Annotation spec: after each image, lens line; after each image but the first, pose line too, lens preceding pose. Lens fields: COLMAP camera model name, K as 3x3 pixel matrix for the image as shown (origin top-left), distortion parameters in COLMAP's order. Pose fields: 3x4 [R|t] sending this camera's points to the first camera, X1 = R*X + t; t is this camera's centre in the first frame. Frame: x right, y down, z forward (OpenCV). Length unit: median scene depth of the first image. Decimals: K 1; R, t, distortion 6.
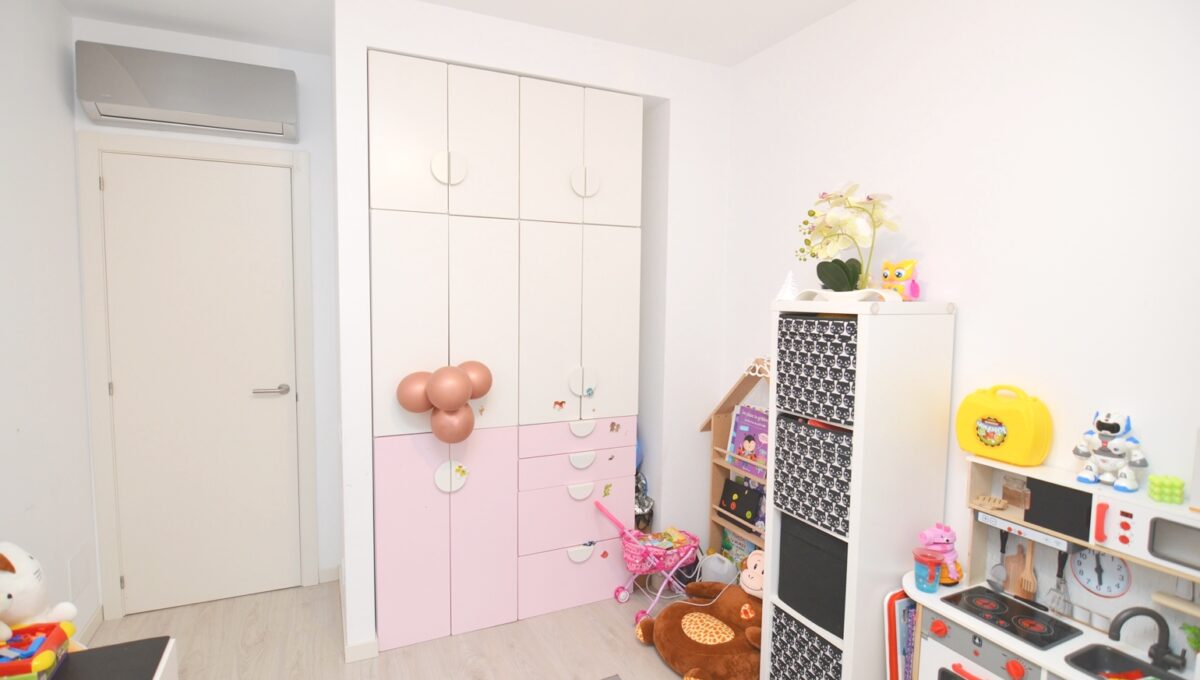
lens RADIAL K [[588.2, 0, 592.0], [0, 588.2, 339.0], [0, 0, 1]] dist [0.003097, -0.019059]
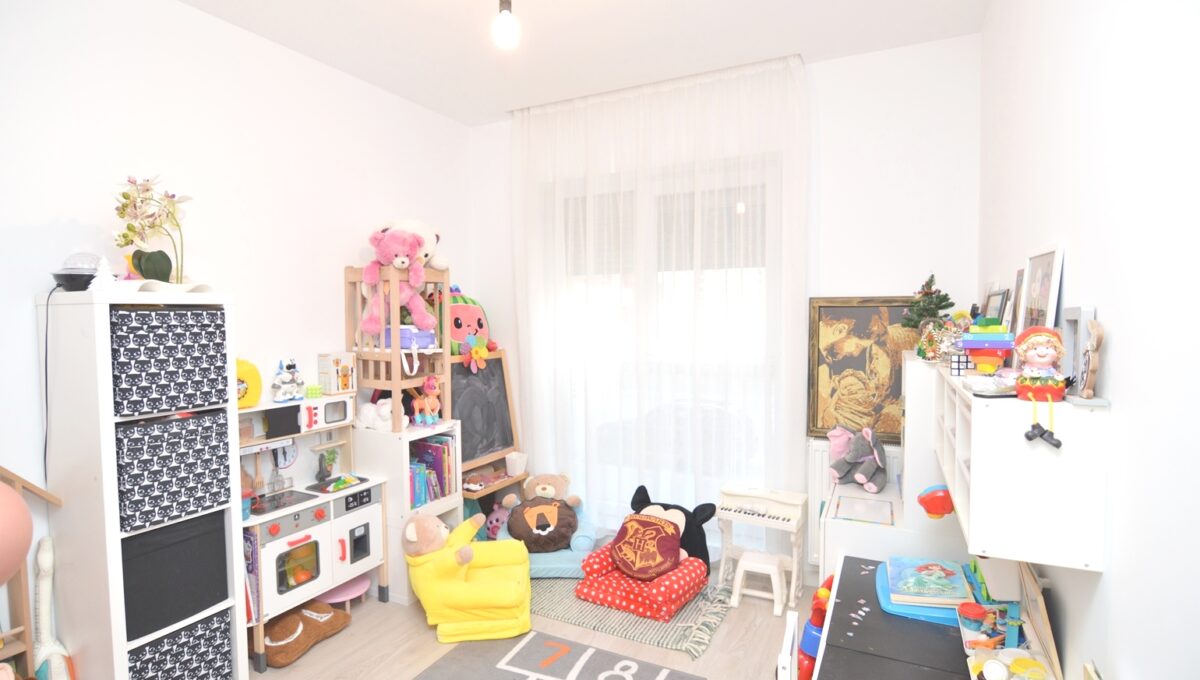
lens RADIAL K [[588.2, 0, 592.0], [0, 588.2, 339.0], [0, 0, 1]] dist [0.003097, -0.019059]
pose [[-0.622640, -0.044831, 0.781223, -0.863683], [0.051166, 0.993888, 0.097815, -0.048583], [-0.780834, 0.100876, -0.616541, 1.119007]]
